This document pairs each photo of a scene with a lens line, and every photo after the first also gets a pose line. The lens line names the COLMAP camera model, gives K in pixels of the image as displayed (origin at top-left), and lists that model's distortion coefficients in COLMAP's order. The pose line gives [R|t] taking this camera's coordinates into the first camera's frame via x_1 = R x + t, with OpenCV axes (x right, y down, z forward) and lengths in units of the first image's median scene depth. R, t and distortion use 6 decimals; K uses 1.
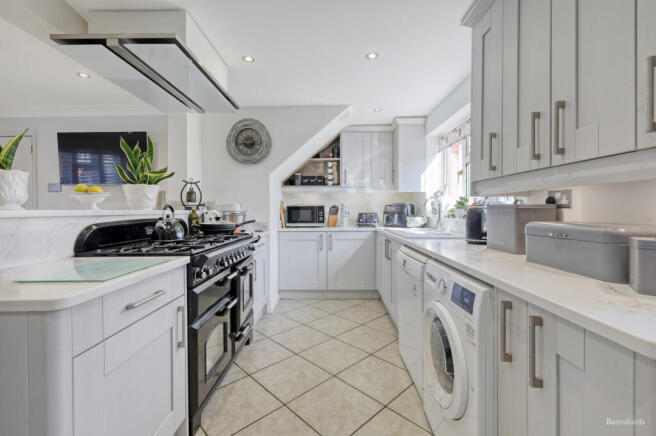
lens RADIAL K [[287.7, 0, 328.0], [0, 287.7, 218.0], [0, 0, 1]] dist [0.002226, 0.000282]
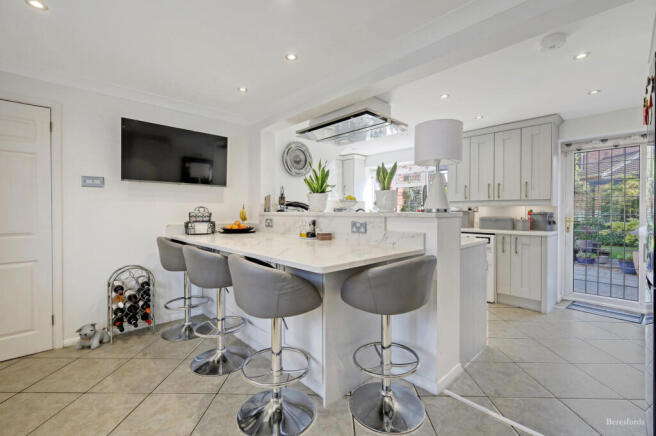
lens RADIAL K [[287.7, 0, 328.0], [0, 287.7, 218.0], [0, 0, 1]] dist [0.002226, 0.000282]
pose [[0.719711, -0.003410, 0.694265, -1.133573], [0.009865, 0.999937, -0.005315, 0.013829], [-0.694204, 0.010674, 0.719699, -0.043872]]
